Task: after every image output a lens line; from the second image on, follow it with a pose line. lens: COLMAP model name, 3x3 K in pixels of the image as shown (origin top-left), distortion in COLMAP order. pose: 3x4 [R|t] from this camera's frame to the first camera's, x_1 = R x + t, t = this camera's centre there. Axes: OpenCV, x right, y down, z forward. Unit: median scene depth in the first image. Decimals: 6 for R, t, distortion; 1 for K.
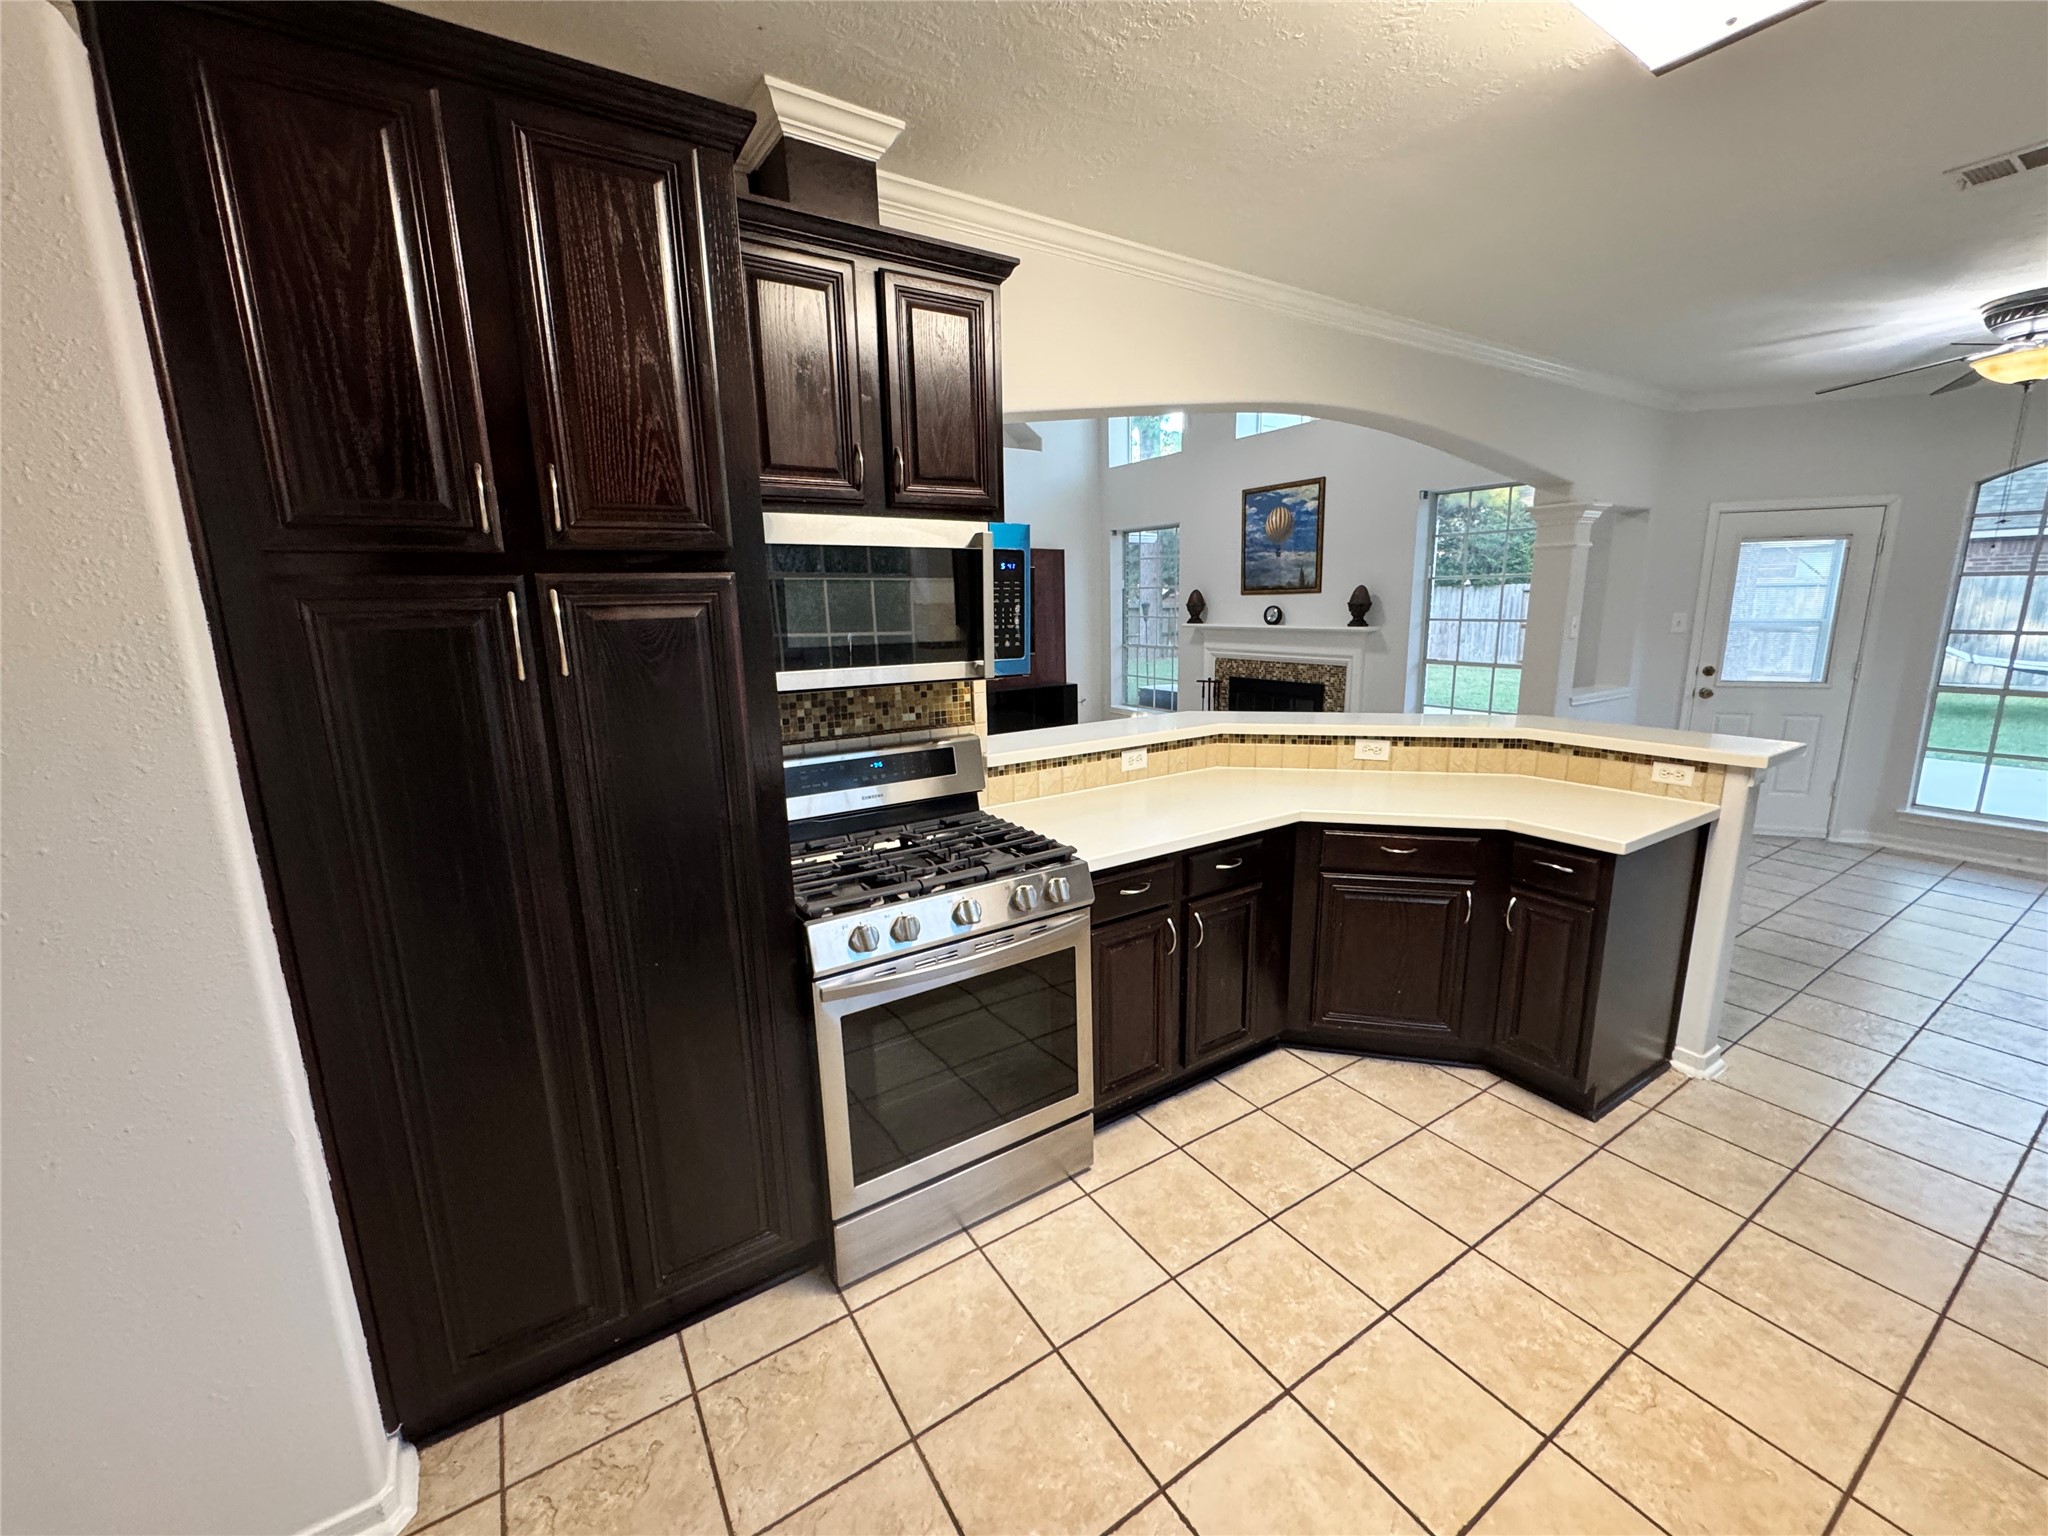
lens RADIAL K [[817.1, 0, 1025.1], [0, 817.1, 786.1], [0, 0, 1]] dist [0.003344, 0.000414]
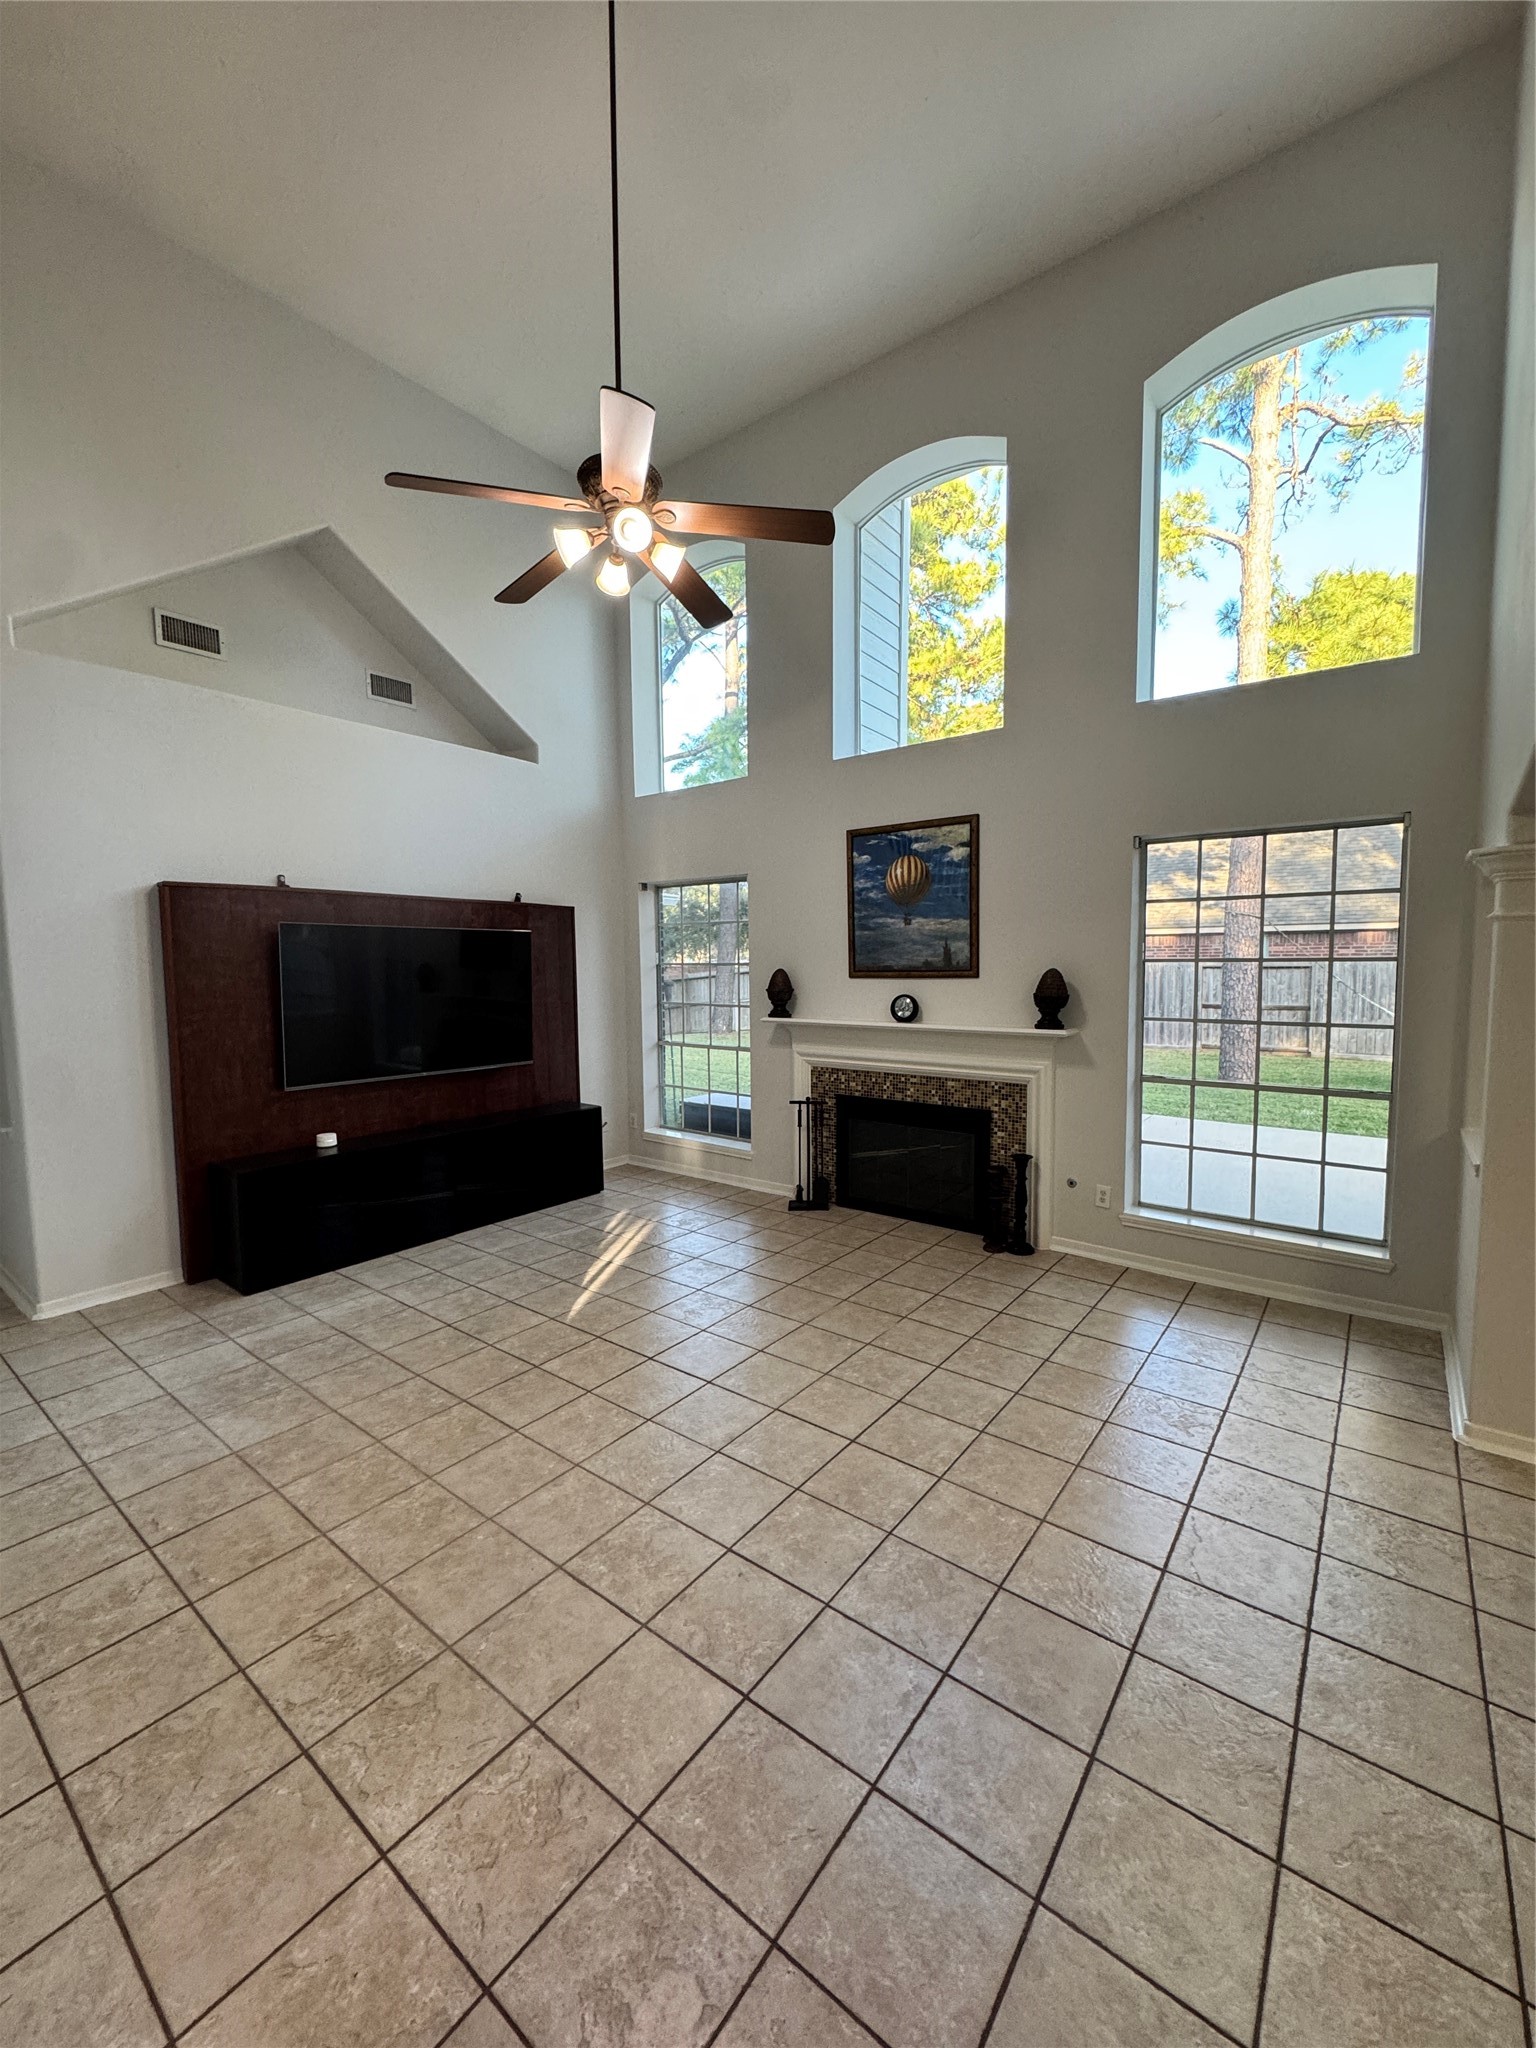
lens RADIAL K [[817.1, 0, 779.6], [0, 817.1, 1031.2], [0, 0, 1]] dist [0.003344, 0.000414]
pose [[0.941150, -0.014236, 0.337690, -0.022753], [0.063462, 0.988786, -0.135186, -0.095625], [-0.331978, 0.148661, 0.931499, 0.368098]]
